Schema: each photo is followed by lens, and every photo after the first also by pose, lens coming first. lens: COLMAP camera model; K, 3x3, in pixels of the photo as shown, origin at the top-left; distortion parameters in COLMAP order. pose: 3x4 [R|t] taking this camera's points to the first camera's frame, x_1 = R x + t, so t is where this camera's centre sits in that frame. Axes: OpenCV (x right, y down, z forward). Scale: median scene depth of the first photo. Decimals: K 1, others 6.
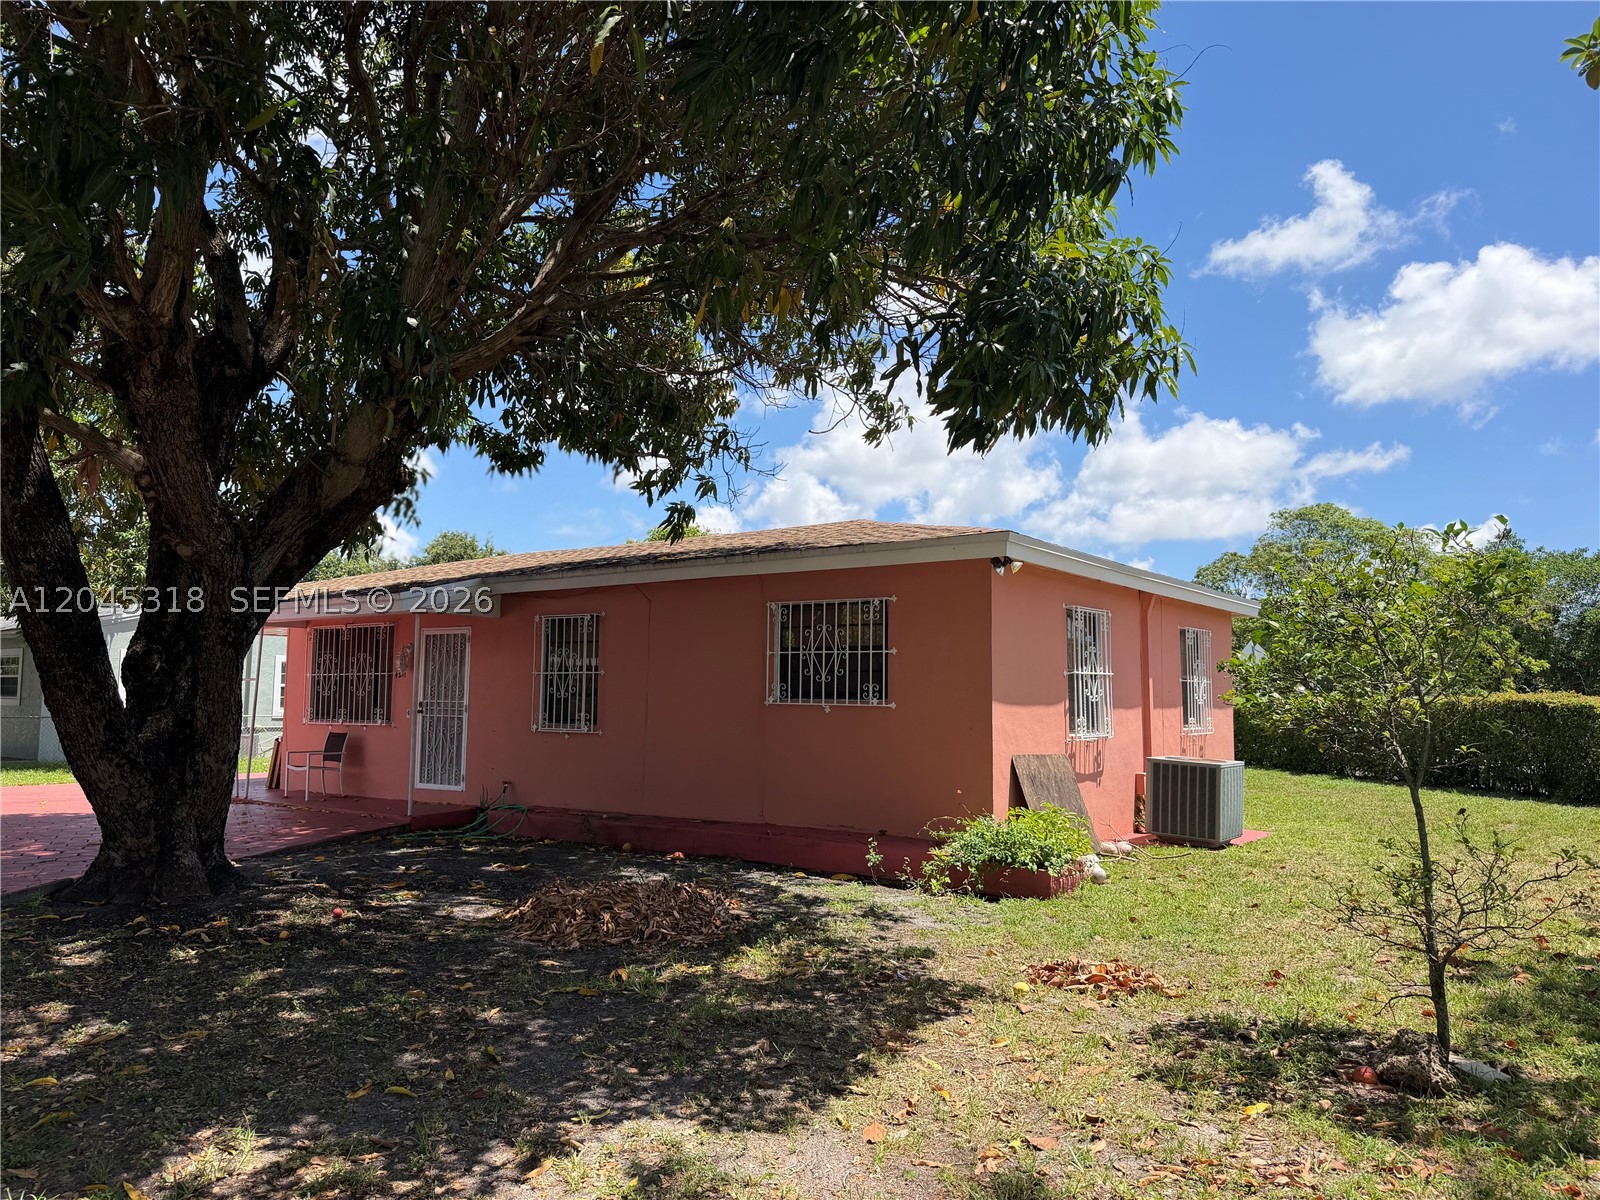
lens RADIAL K [[1112.1, 0, 798.0], [0, 1112.1, 602.5], [0, 0, 1]] dist [0.148362, -0.247862]
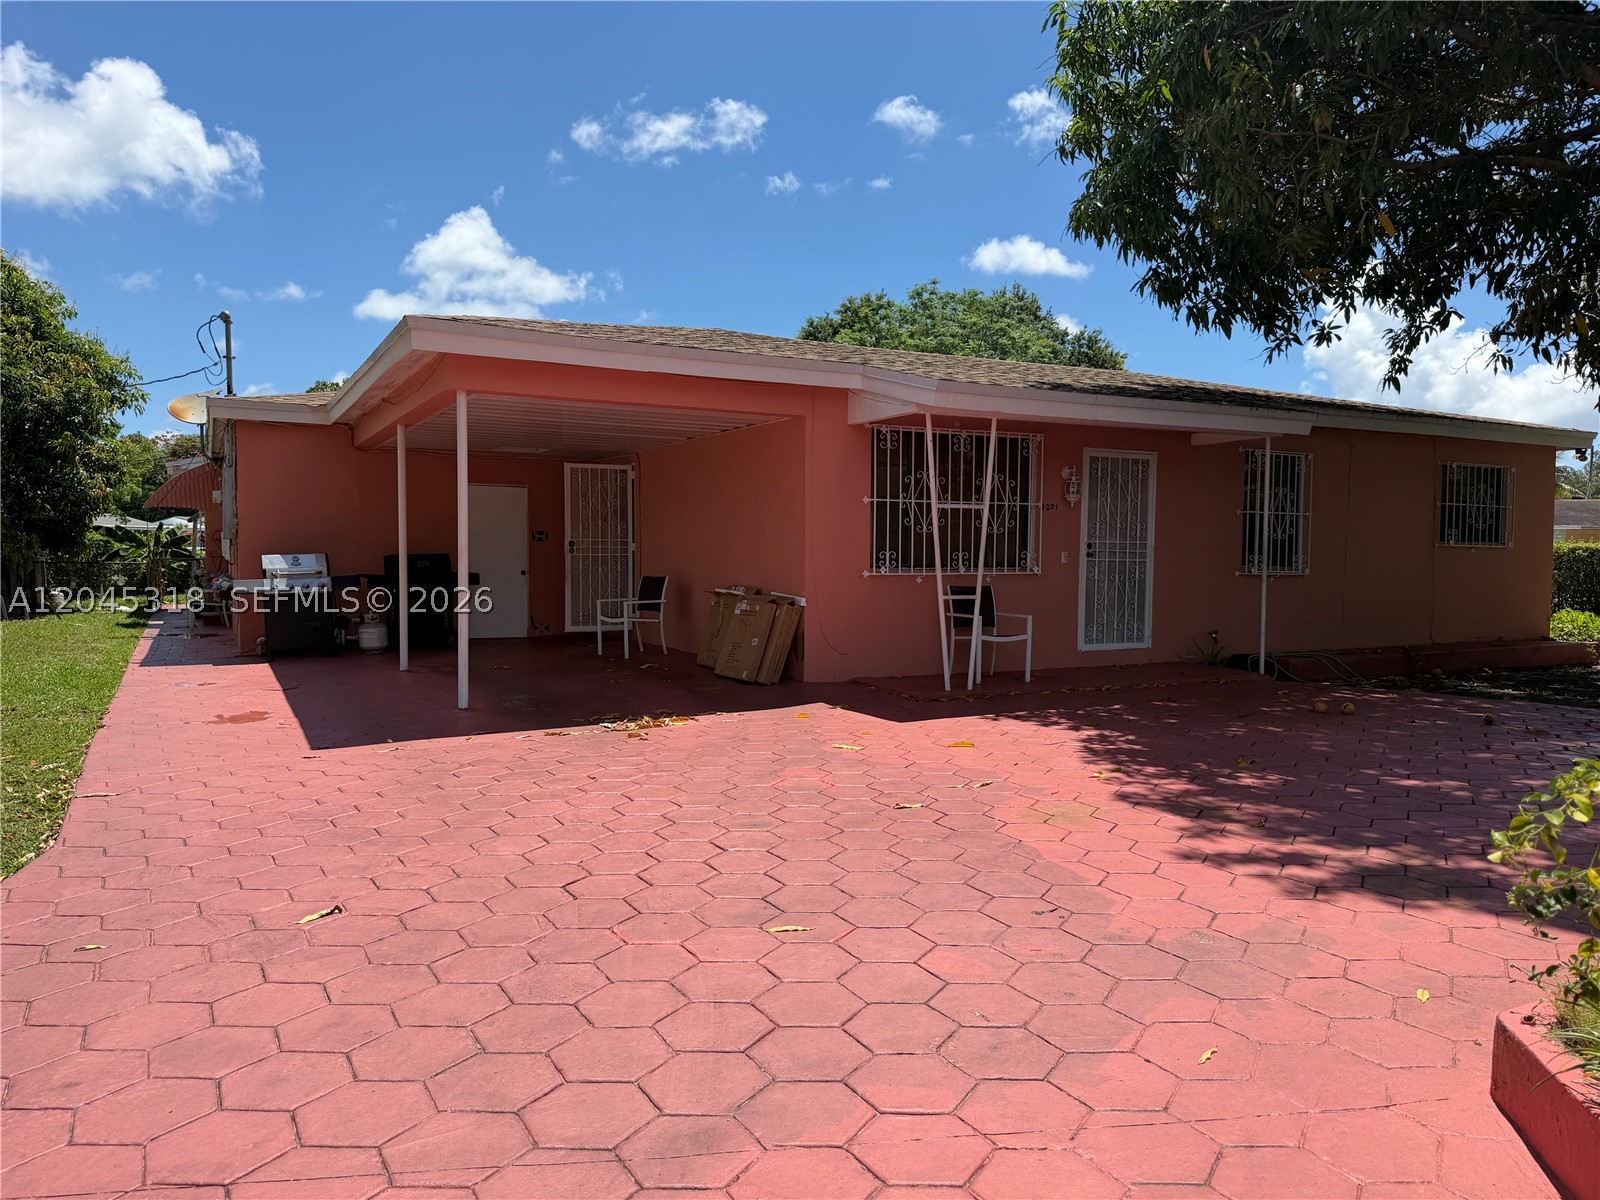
lens RADIAL K [[1112.1, 0, 798.0], [0, 1112.1, 602.5], [0, 0, 1]] dist [0.148362, -0.247862]
pose [[0.474696, -0.064443, 0.877787, -1.160047], [-0.096814, 0.987441, 0.124850, 0.053235], [-0.874809, -0.144248, 0.462496, 0.840388]]
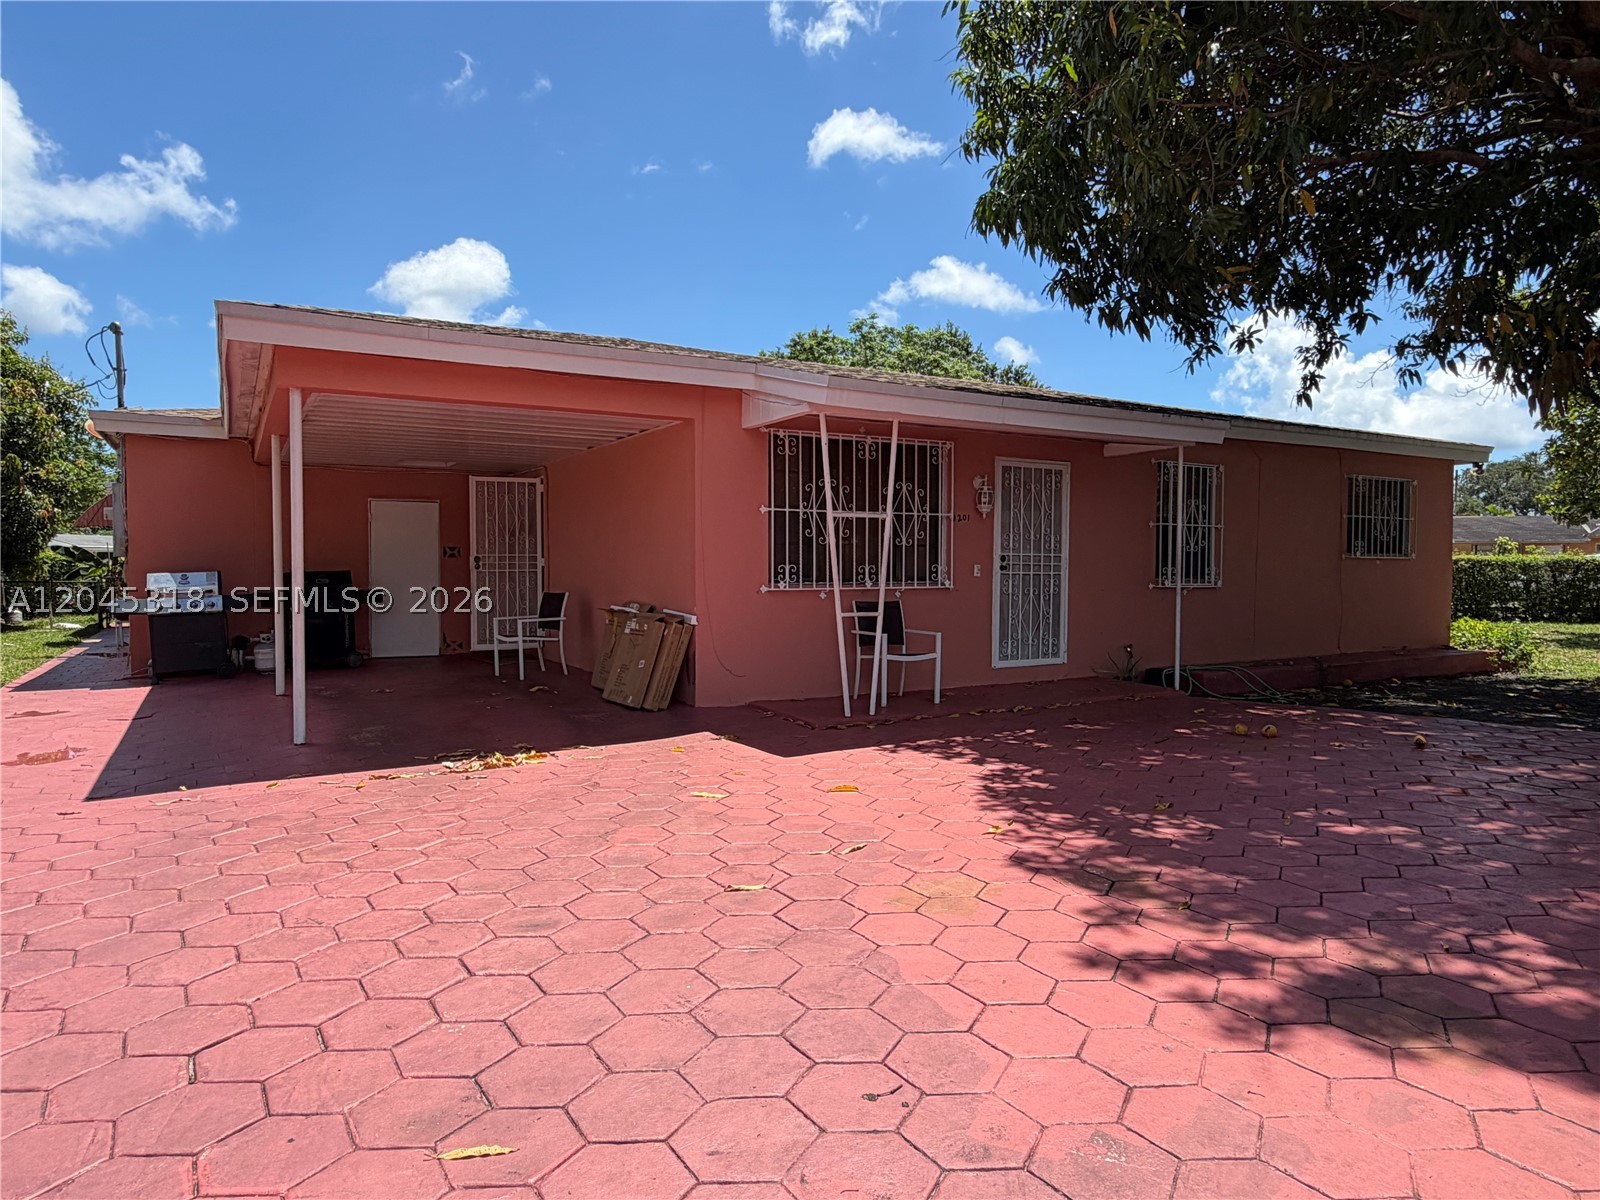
lens RADIAL K [[1002.8, 0, 801.5], [0, 1002.8, 608.7], [0, 0, 1]] dist [0.024100, -0.039051]
pose [[0.441614, -0.064276, 0.894900, -1.034766], [-0.094086, 0.988614, 0.117436, 0.059340], [-0.892258, -0.136059, 0.430538, 0.856661]]
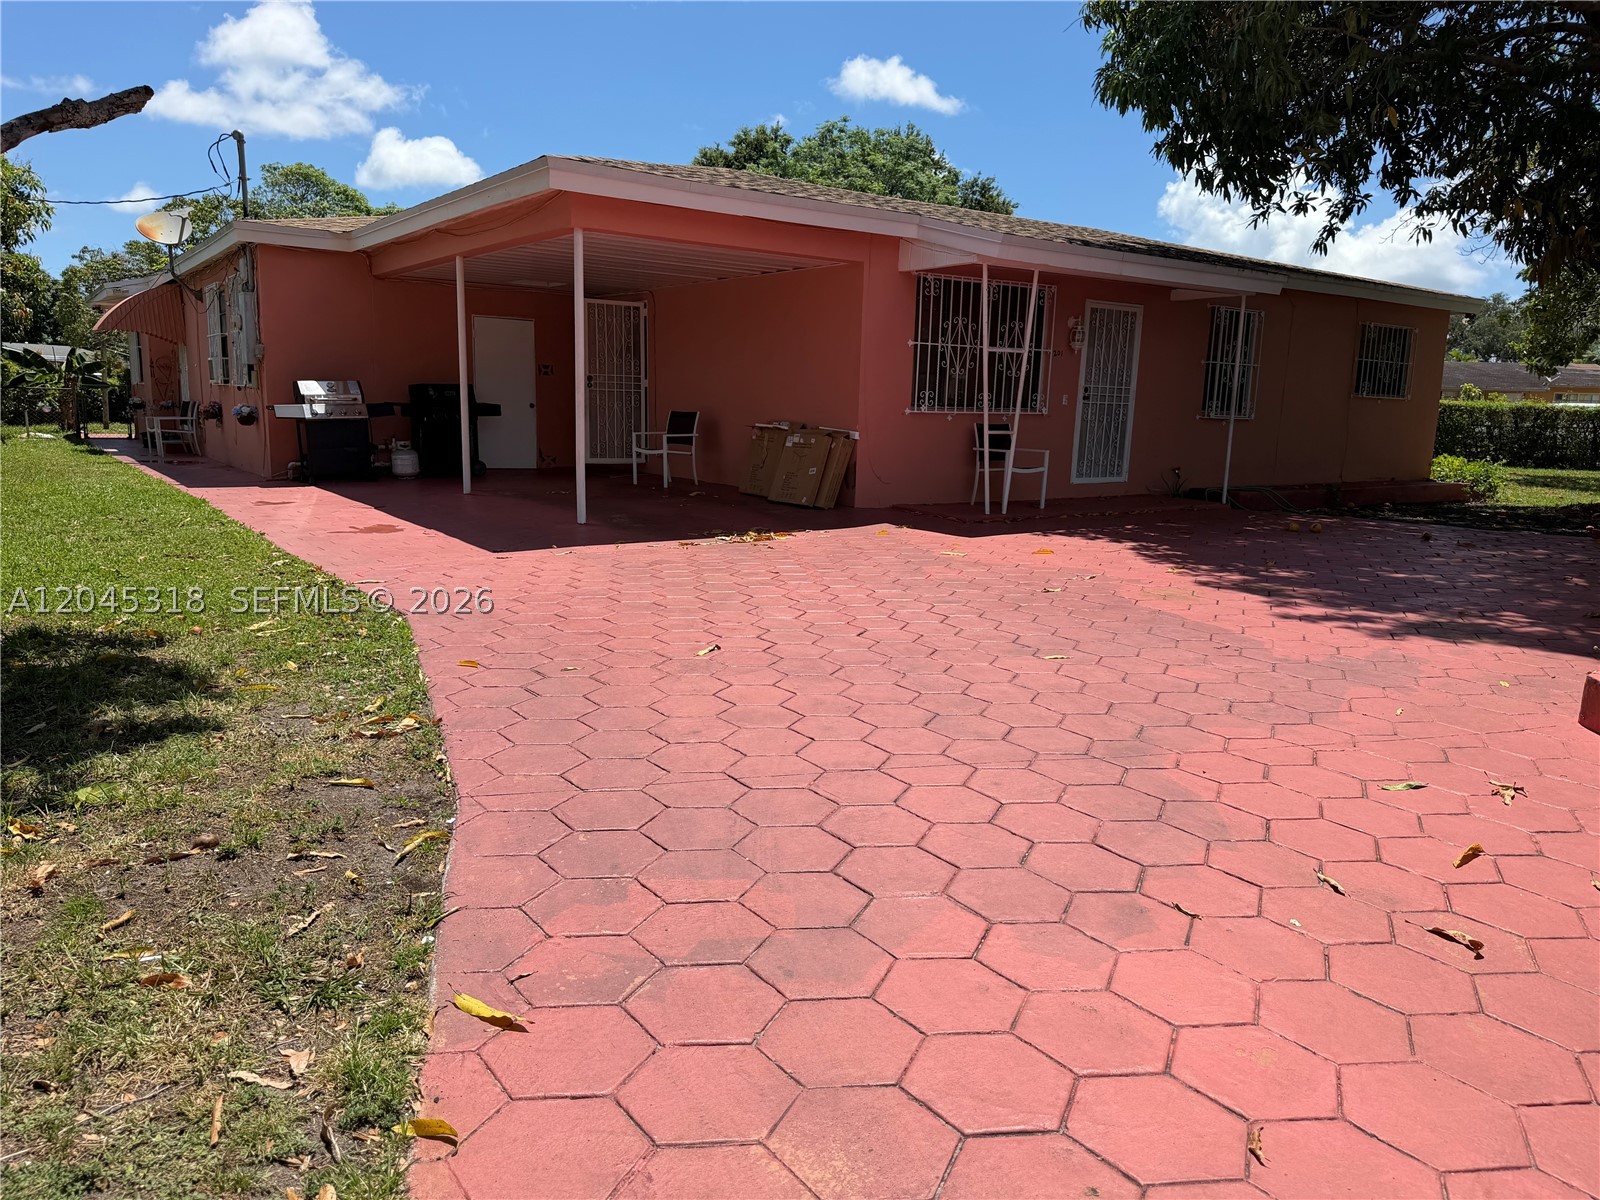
lens RADIAL K [[1112.1, 0, 798.0], [0, 1112.1, 602.5], [0, 0, 1]] dist [0.148362, -0.247862]
pose [[0.359392, -0.182181, 0.915231, -1.302539], [-0.127285, 0.962023, 0.241477, 0.068633], [-0.924465, -0.203280, 0.322554, 0.922657]]
